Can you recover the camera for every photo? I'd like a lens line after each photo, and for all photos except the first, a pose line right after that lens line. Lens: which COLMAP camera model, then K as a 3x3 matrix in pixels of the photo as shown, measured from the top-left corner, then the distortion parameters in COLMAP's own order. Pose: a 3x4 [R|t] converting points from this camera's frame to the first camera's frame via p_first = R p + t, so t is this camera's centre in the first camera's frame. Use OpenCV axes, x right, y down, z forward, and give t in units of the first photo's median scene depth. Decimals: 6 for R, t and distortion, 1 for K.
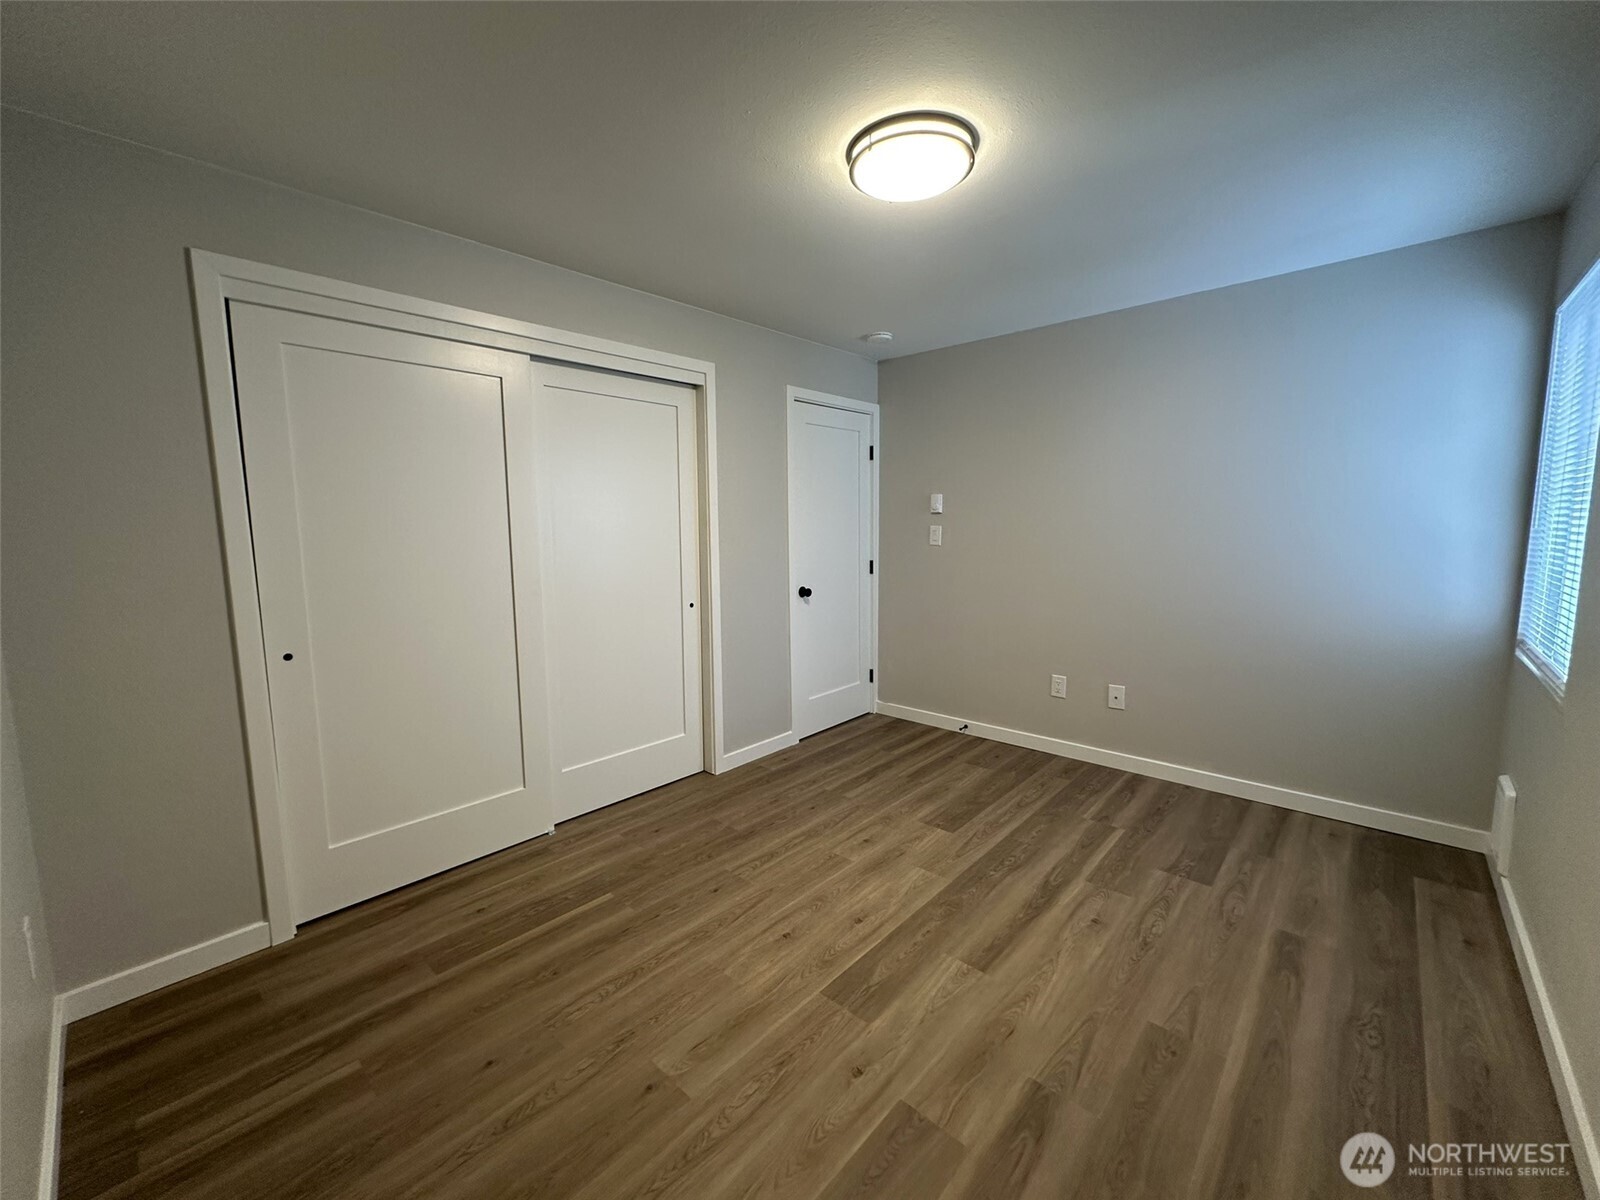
lens RADIAL K [[641.1, 0, 800.3], [0, 641.1, 599.9], [0, 0, 1]] dist [0.000668, -0.000016]
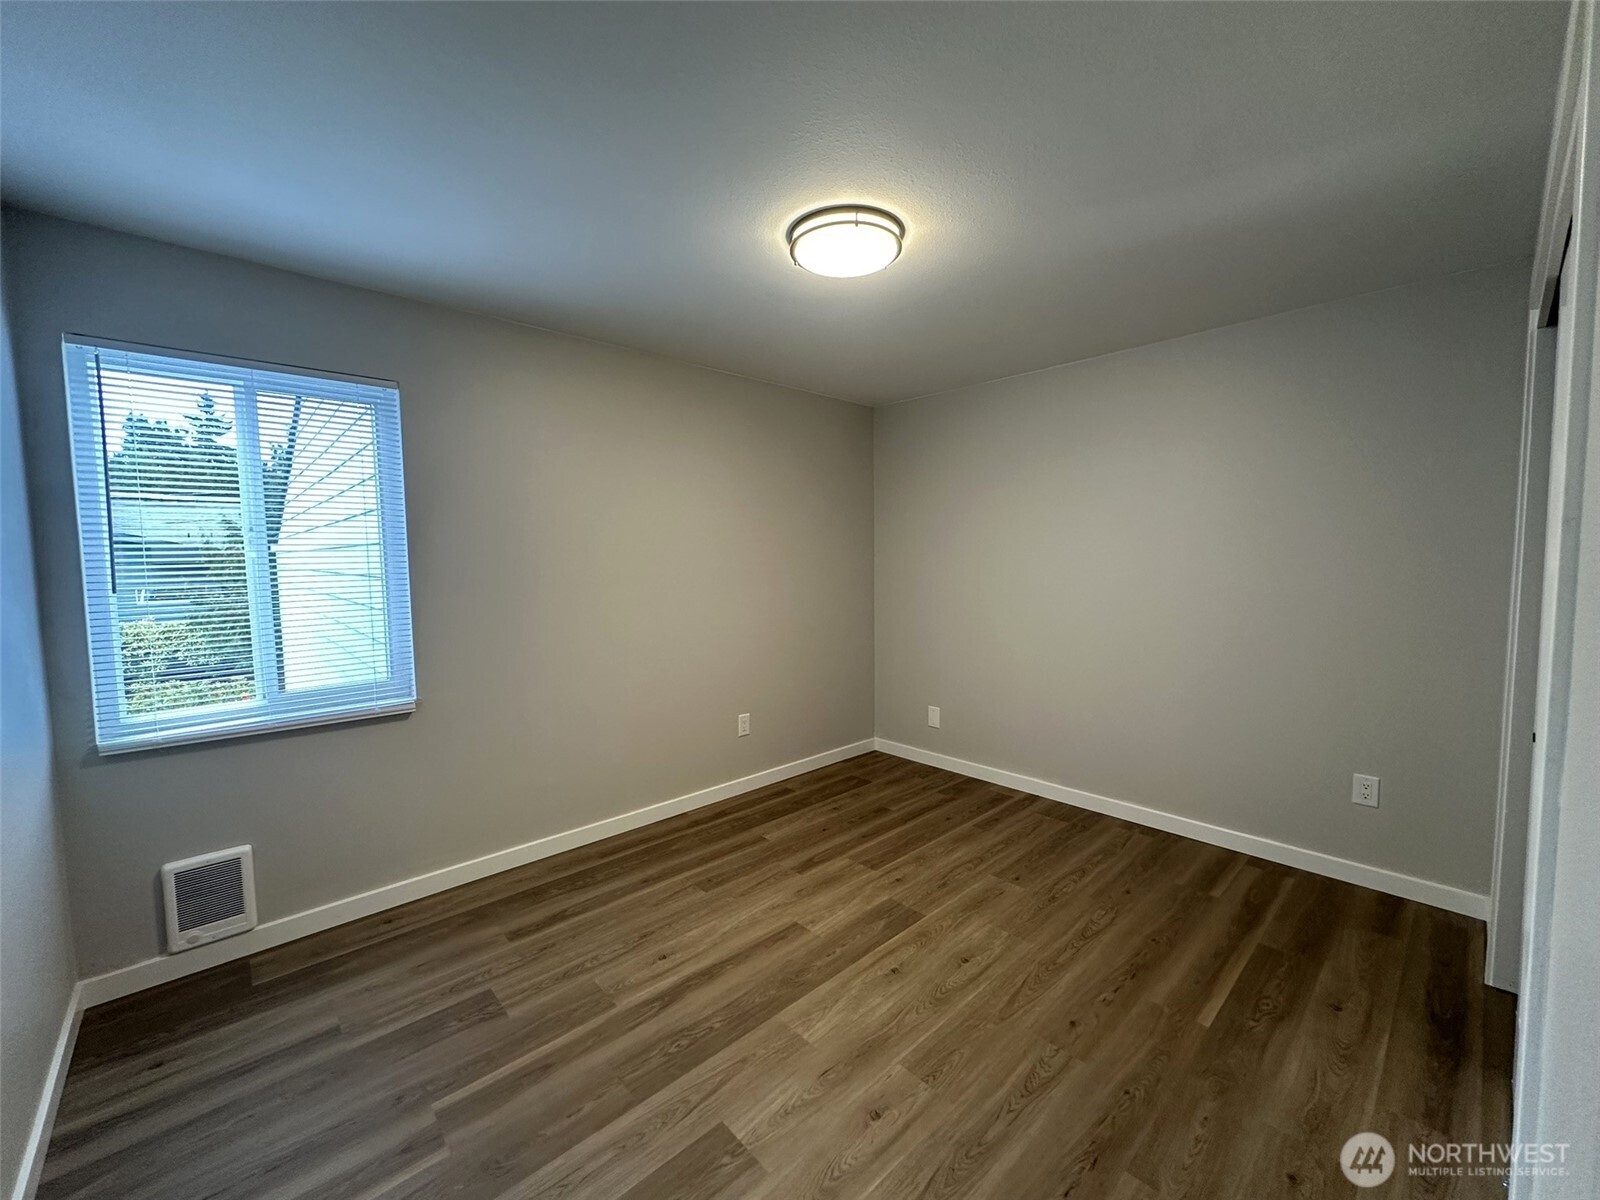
lens RADIAL K [[641.1, 0, 797.9], [0, 641.1, 593.7], [0, 0, 1]] dist [0.000668, -0.000016]
pose [[-0.996274, 0.017125, 0.084528, 0.147642], [0.032575, 0.982210, 0.184939, -0.258563], [-0.079857, 0.187004, -0.979108, 1.893599]]
